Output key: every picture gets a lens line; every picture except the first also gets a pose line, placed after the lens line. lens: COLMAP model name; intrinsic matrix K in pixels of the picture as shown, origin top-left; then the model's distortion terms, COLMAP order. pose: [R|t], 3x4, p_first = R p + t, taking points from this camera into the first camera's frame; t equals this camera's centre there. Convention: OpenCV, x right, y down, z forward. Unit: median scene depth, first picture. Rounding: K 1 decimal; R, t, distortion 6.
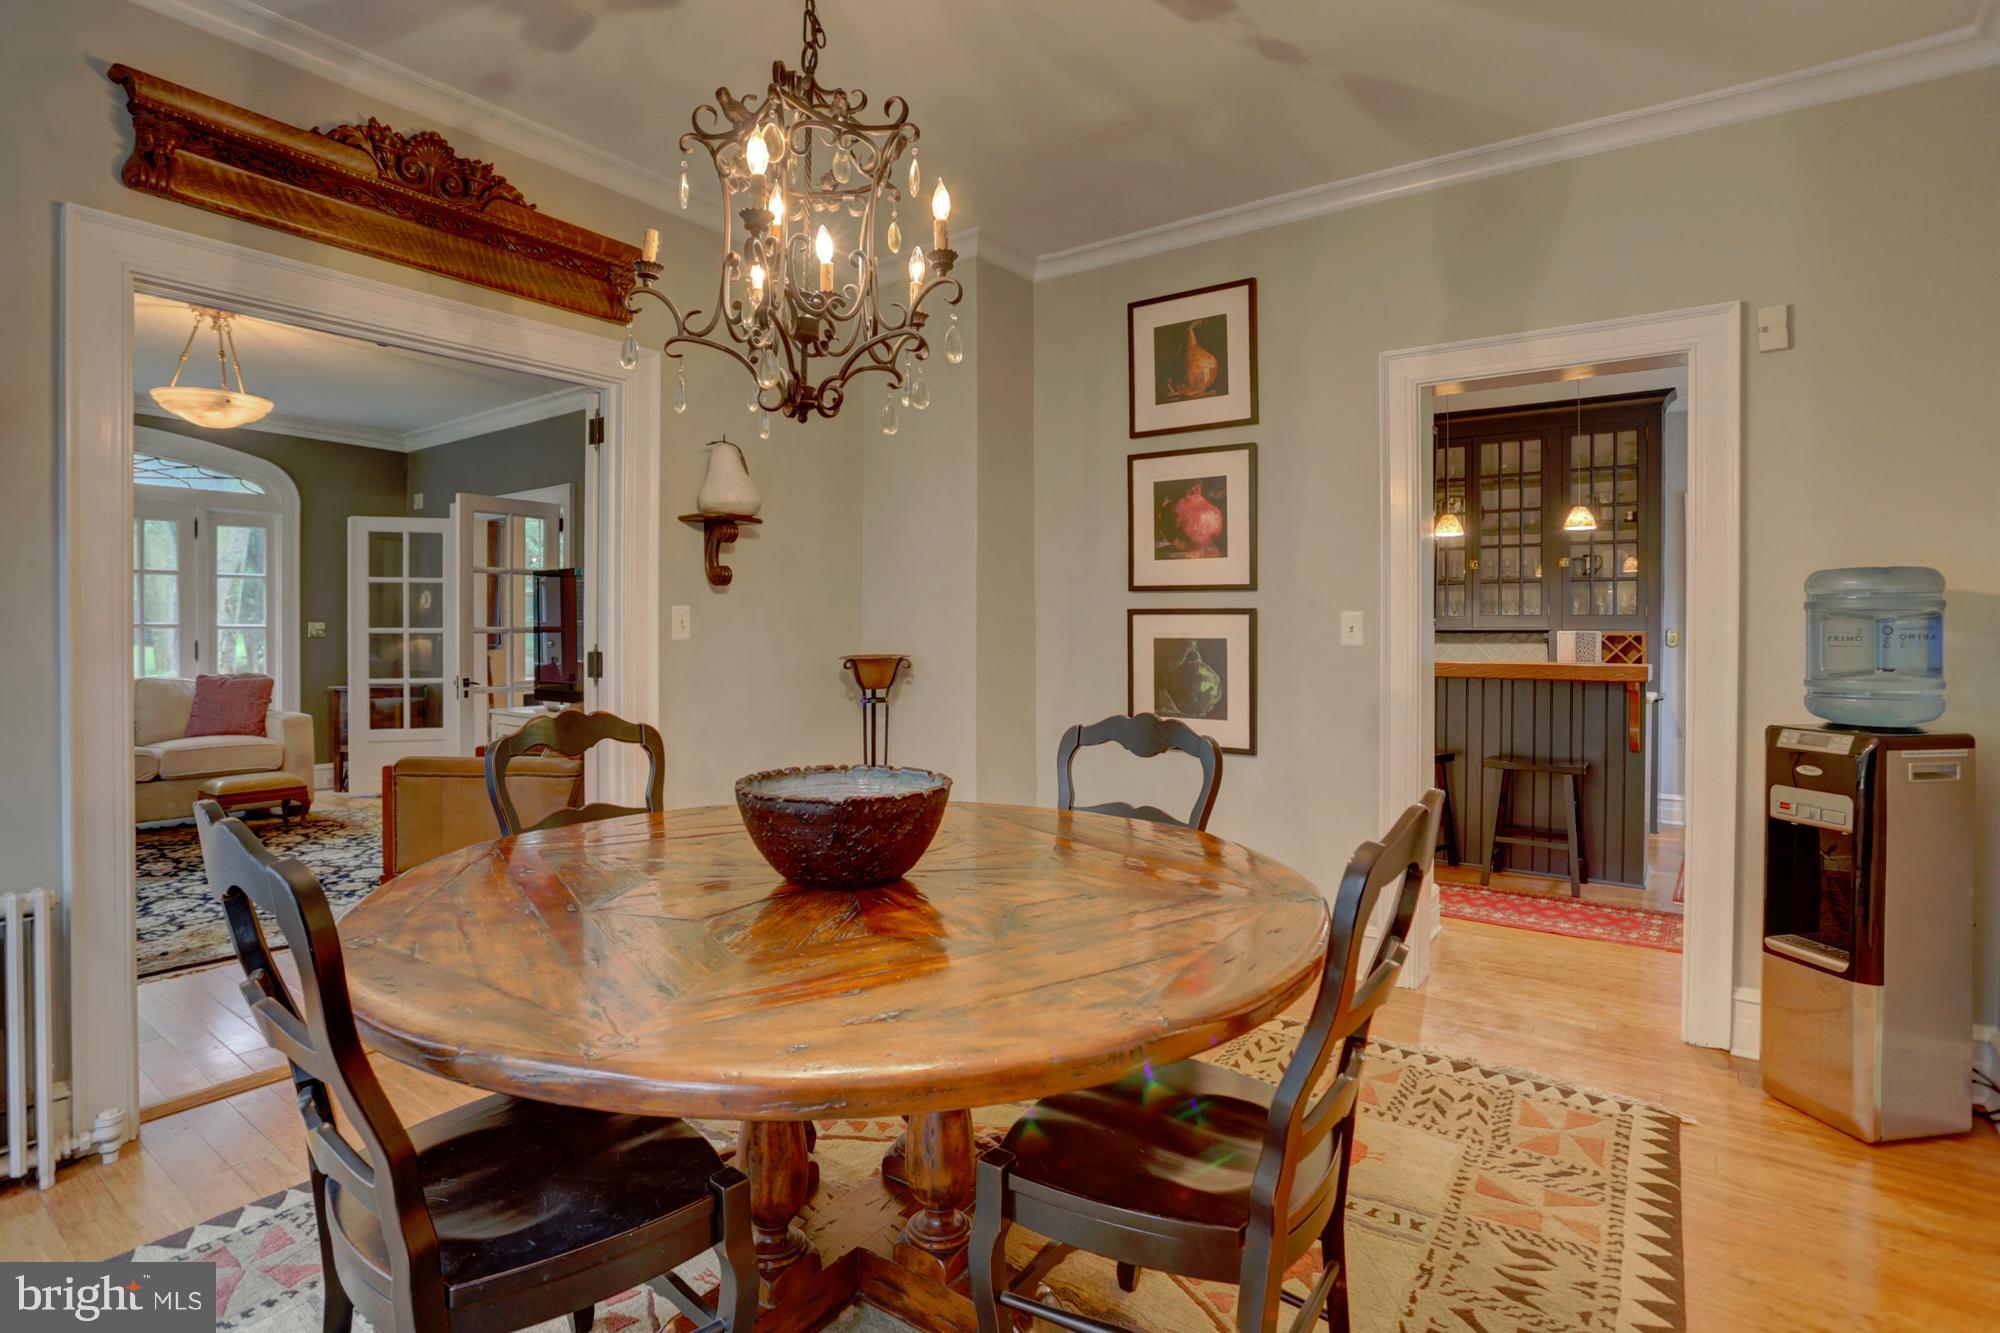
lens RADIAL K [[1007.2, 0, 991.8], [0, 1007.2, 635.2], [0, 0, 1]] dist [-0.082847, 0.037194]
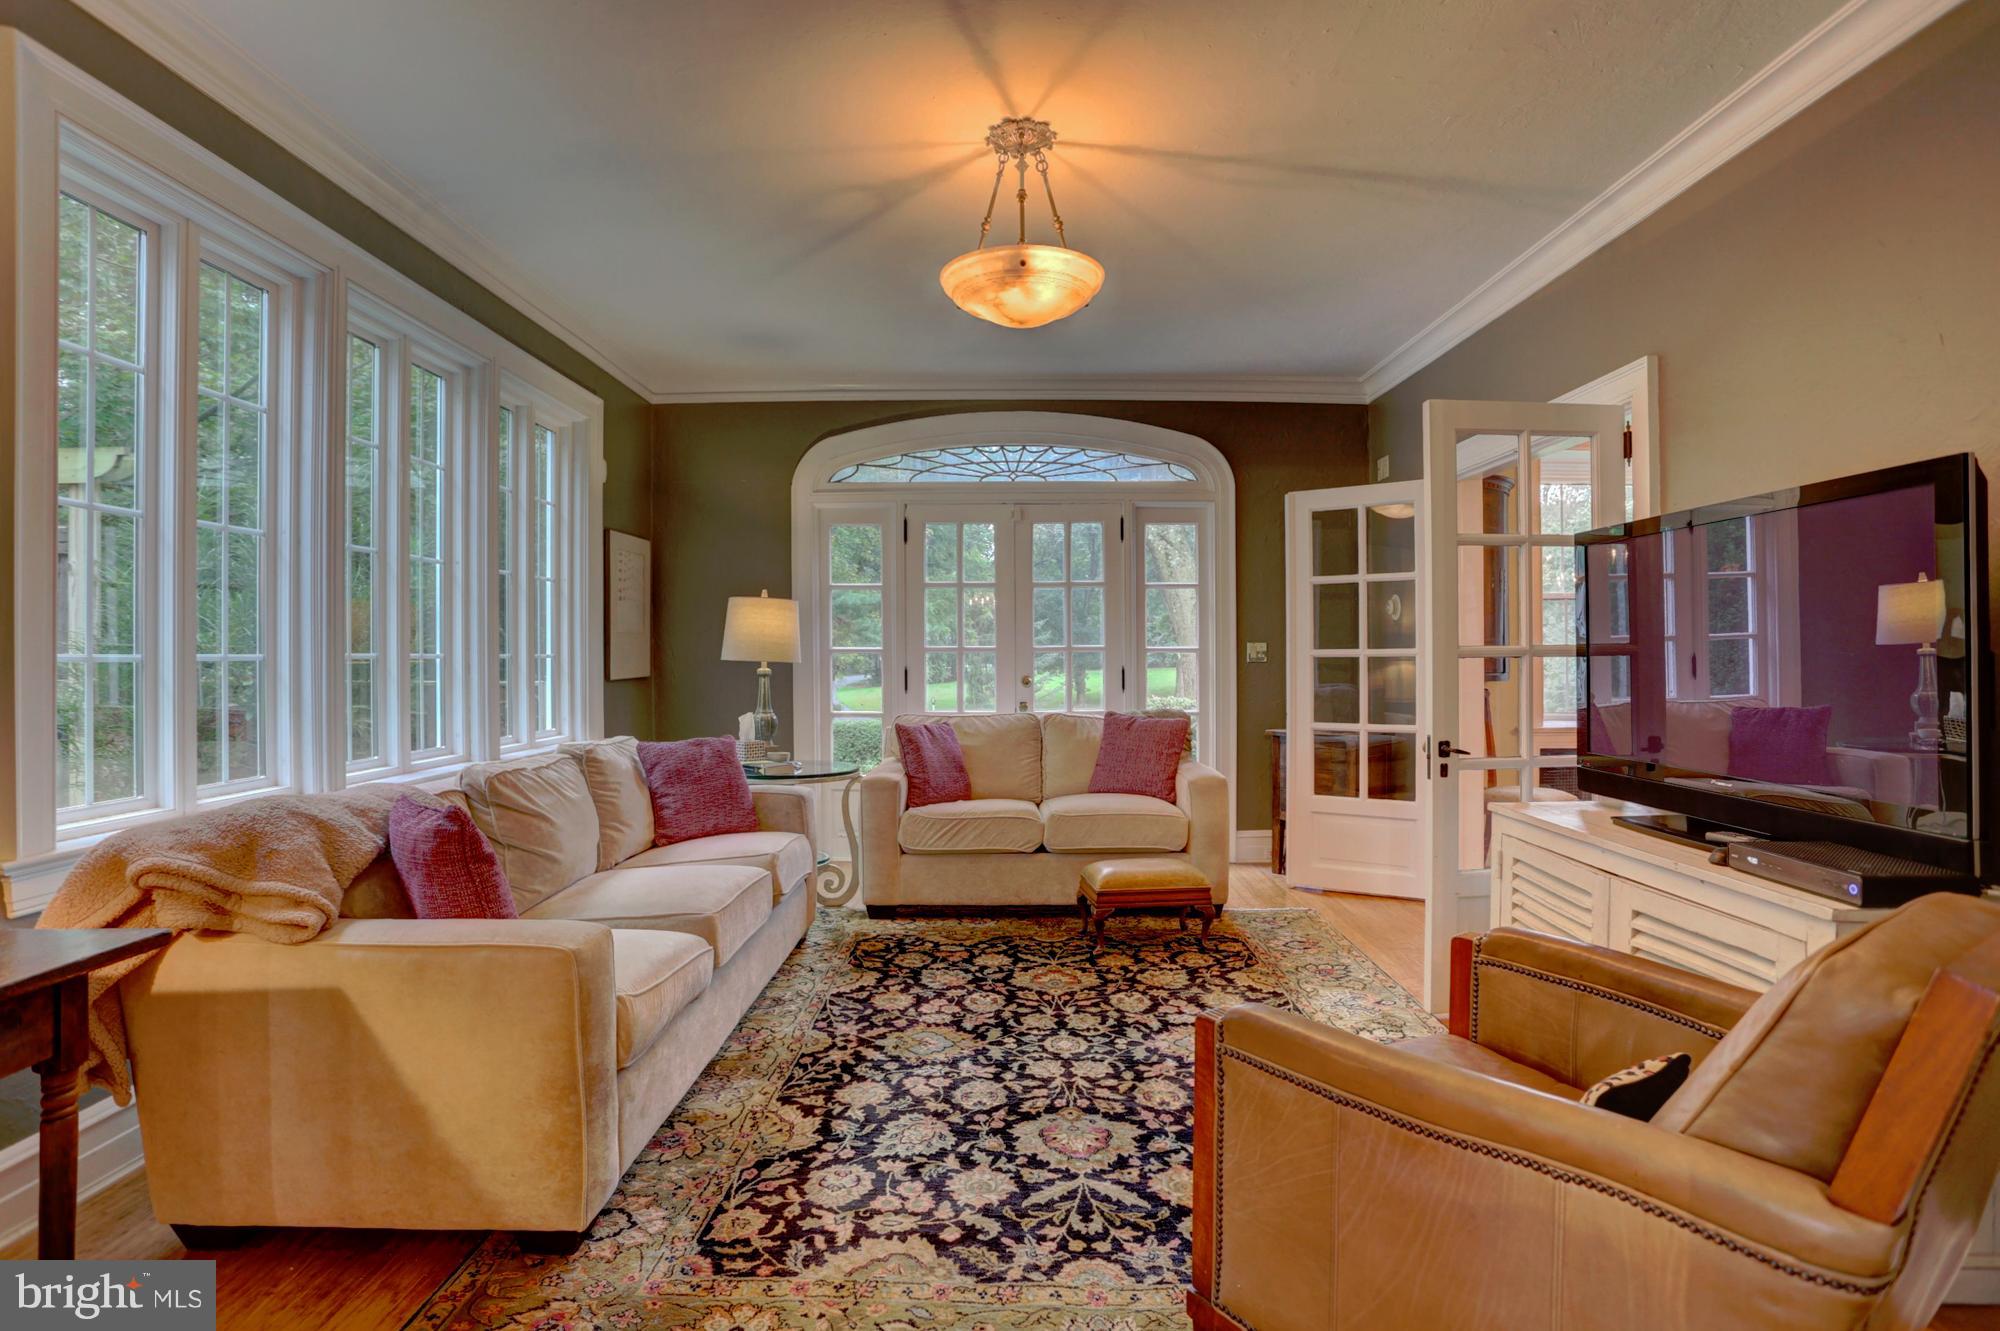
lens RADIAL K [[981.0, 0, 991.3], [0, 981.0, 655.7], [0, 0, 1]] dist [-0.075939, 0.028651]
pose [[0.584107, -0.003319, -0.811670, -0.217189], [0.001779, 0.999994, -0.002808, -0.001492], [0.811675, 0.000196, 0.584109, 0.427716]]
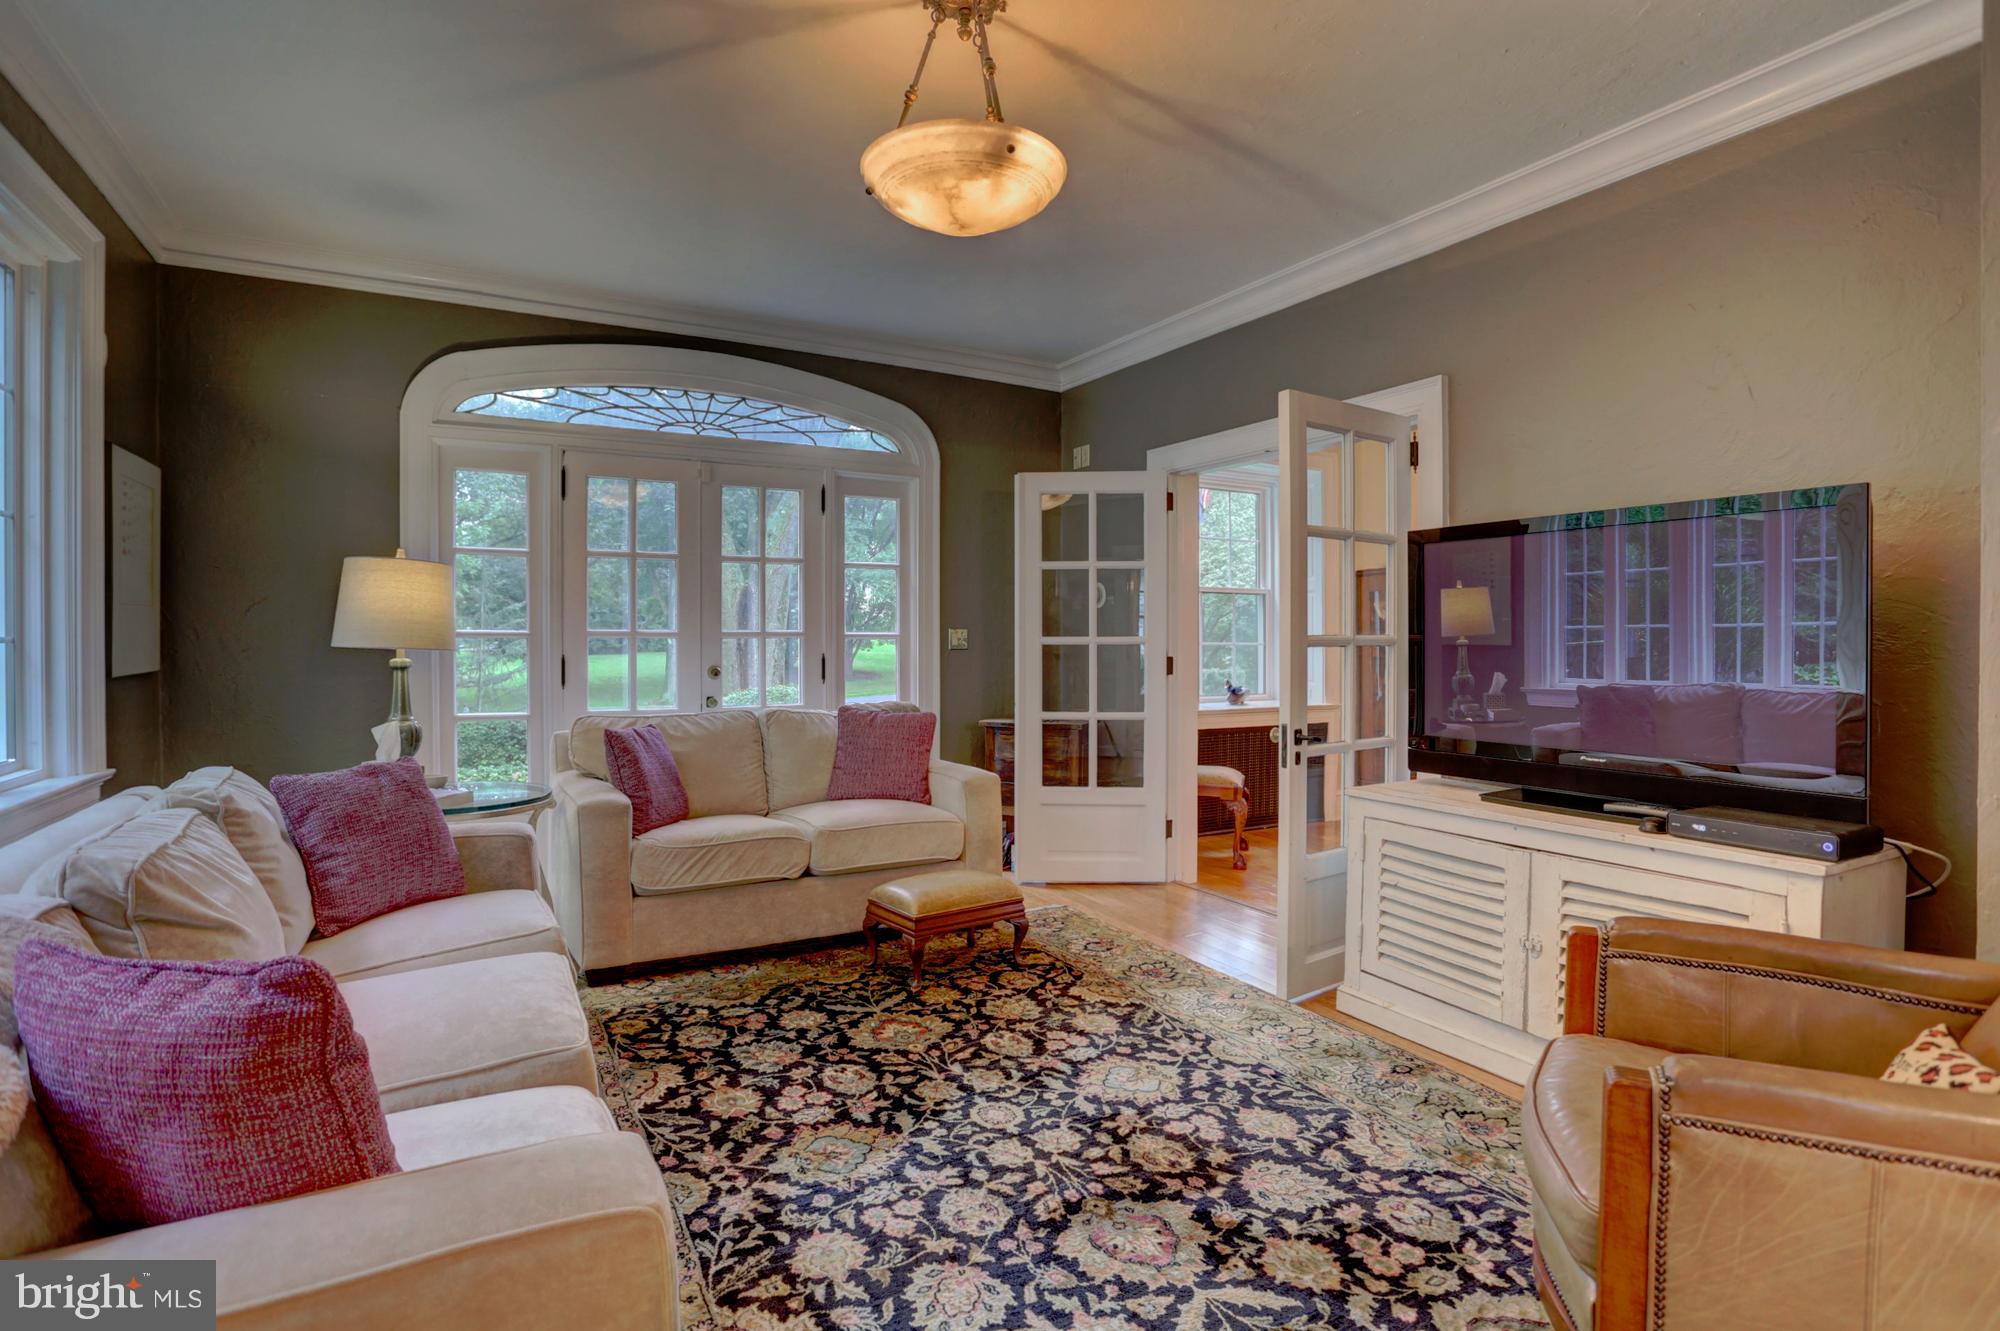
lens RADIAL K [[981.0, 0, 991.3], [0, 981.0, 655.7], [0, 0, 1]] dist [-0.075939, 0.028651]
pose [[0.908826, 0.005919, -0.417134, -0.401802], [-0.001686, 0.999943, 0.010516, -0.001737], [0.417172, -0.008854, 0.908784, 0.385786]]
